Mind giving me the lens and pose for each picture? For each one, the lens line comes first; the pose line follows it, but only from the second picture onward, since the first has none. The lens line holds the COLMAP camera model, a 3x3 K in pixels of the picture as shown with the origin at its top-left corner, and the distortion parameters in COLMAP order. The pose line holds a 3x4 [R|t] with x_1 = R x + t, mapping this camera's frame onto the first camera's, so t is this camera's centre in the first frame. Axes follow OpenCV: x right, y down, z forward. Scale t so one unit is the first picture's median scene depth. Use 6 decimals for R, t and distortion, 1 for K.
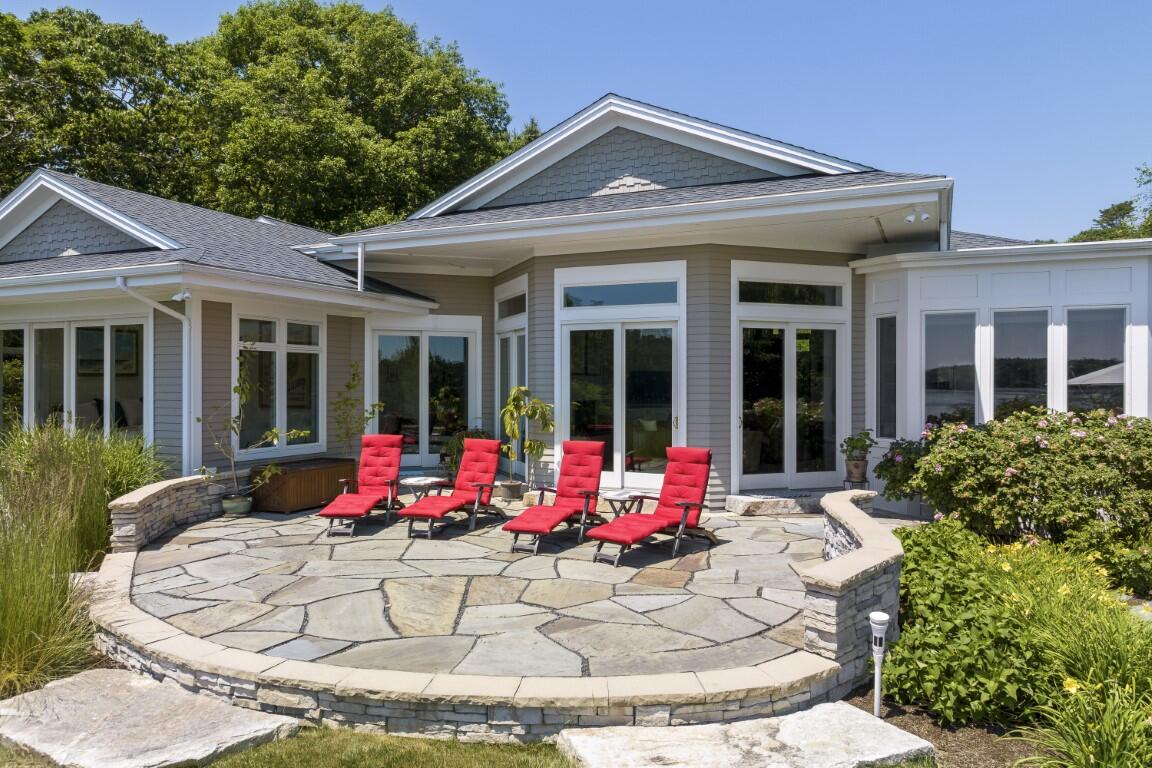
lens RADIAL K [[807.6, 0, 574.8], [0, 807.6, 380.5], [0, 0, 1]] dist [-0.003948, -0.003054]
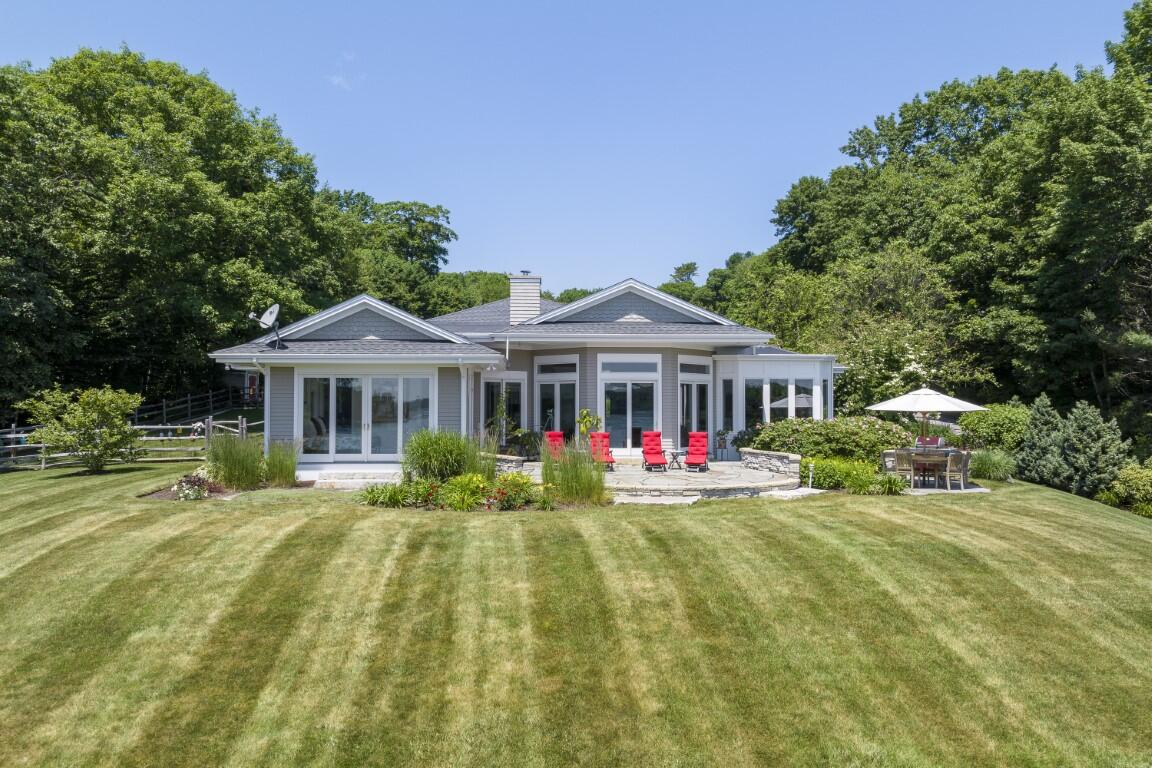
lens RADIAL K [[807.6, 0, 577.6], [0, 807.6, 387.8], [0, 0, 1]] dist [-0.003948, -0.003054]
pose [[0.887616, 0.009195, 0.460493, -1.072700], [-0.001764, 0.999861, -0.016565, -0.013597], [-0.460581, 0.013891, 0.887509, -0.878291]]
